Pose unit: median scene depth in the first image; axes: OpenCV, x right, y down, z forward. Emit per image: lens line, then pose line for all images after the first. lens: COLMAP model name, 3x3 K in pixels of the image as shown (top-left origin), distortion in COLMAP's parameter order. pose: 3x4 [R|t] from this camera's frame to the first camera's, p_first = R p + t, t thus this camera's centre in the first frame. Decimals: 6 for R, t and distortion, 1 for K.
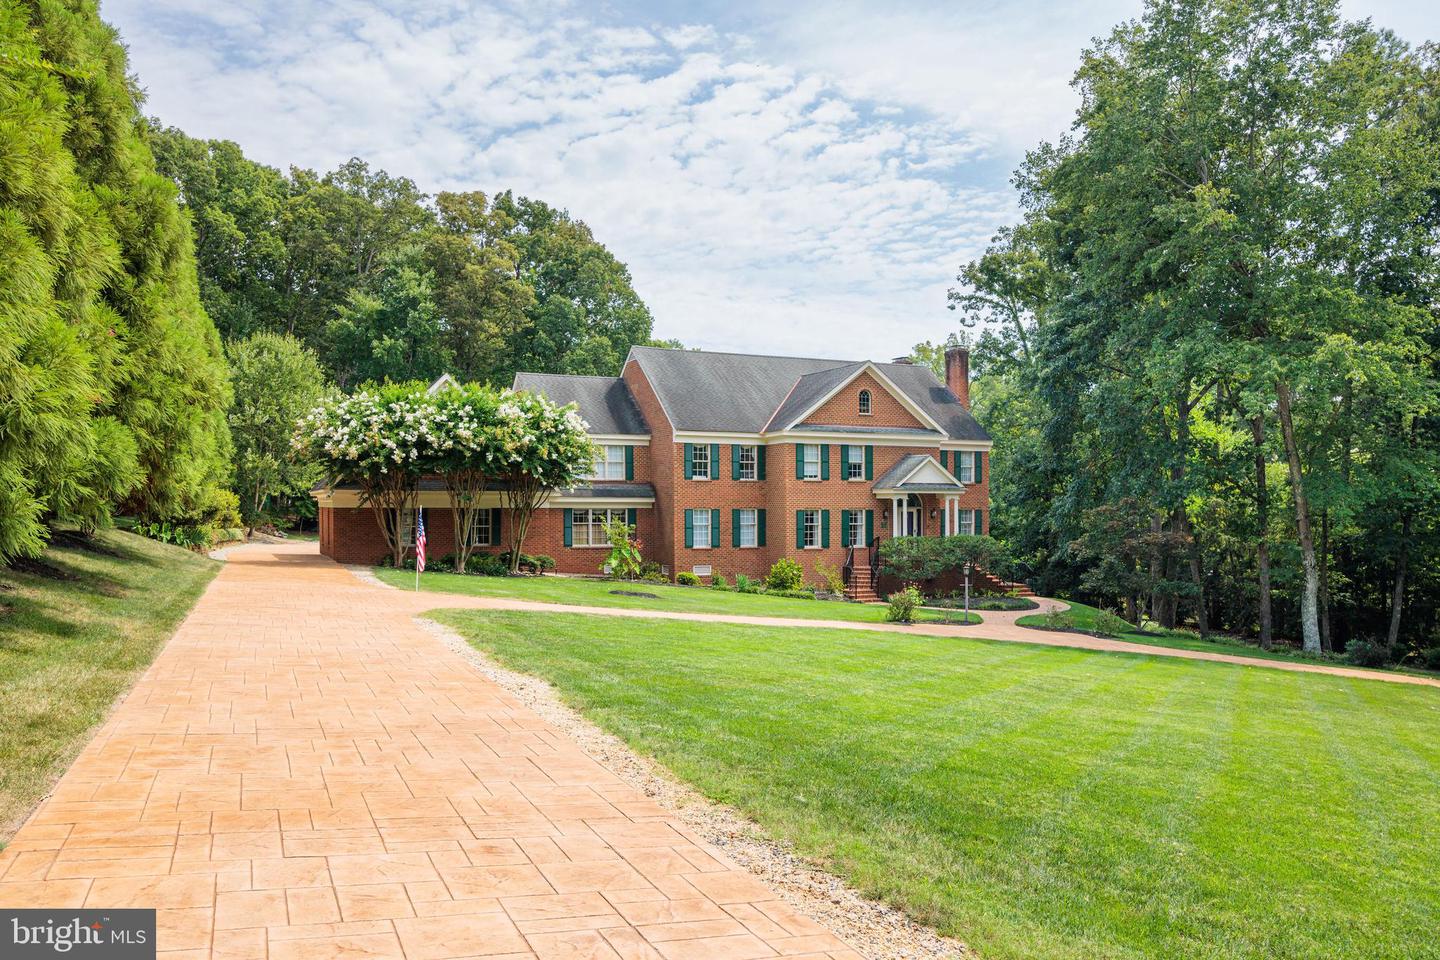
lens RADIAL K [[1013.6, 0, 727.7], [0, 1013.6, 448.8], [0, 0, 1]] dist [0.022903, -0.000010]
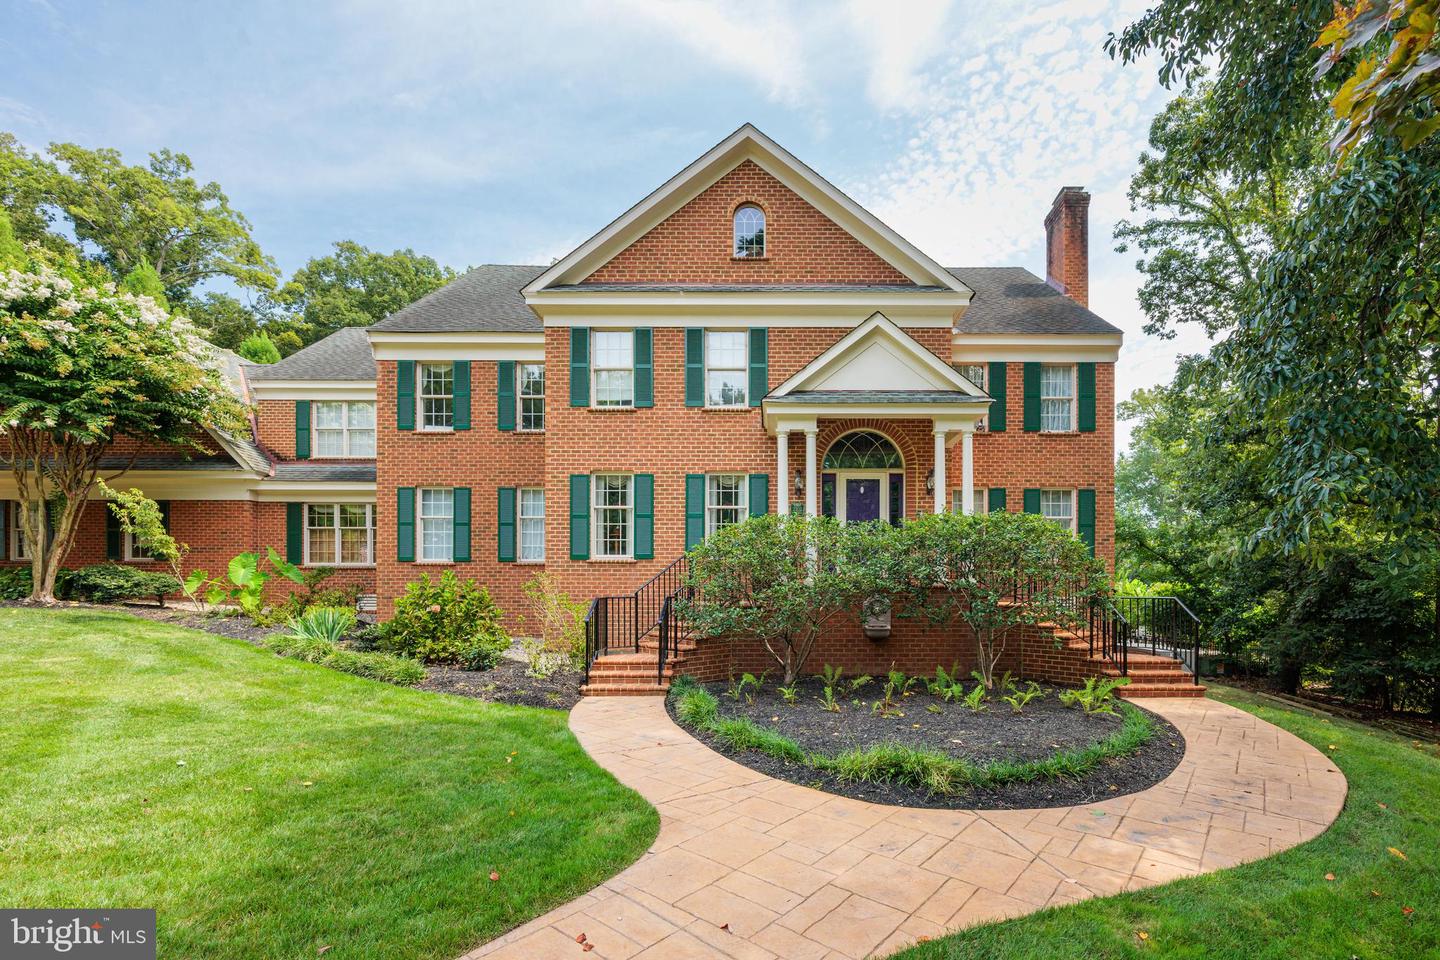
lens RADIAL K [[618.8, 0, 783.1], [0, 618.8, 570.4], [0, 0, 1]] dist [-0.004333, 0.000305]
pose [[0.919108, -0.011313, -0.393844, 0.255277], [0.024810, 0.999266, 0.029195, 0.094513], [0.393225, -0.036605, 0.918714, 0.760455]]
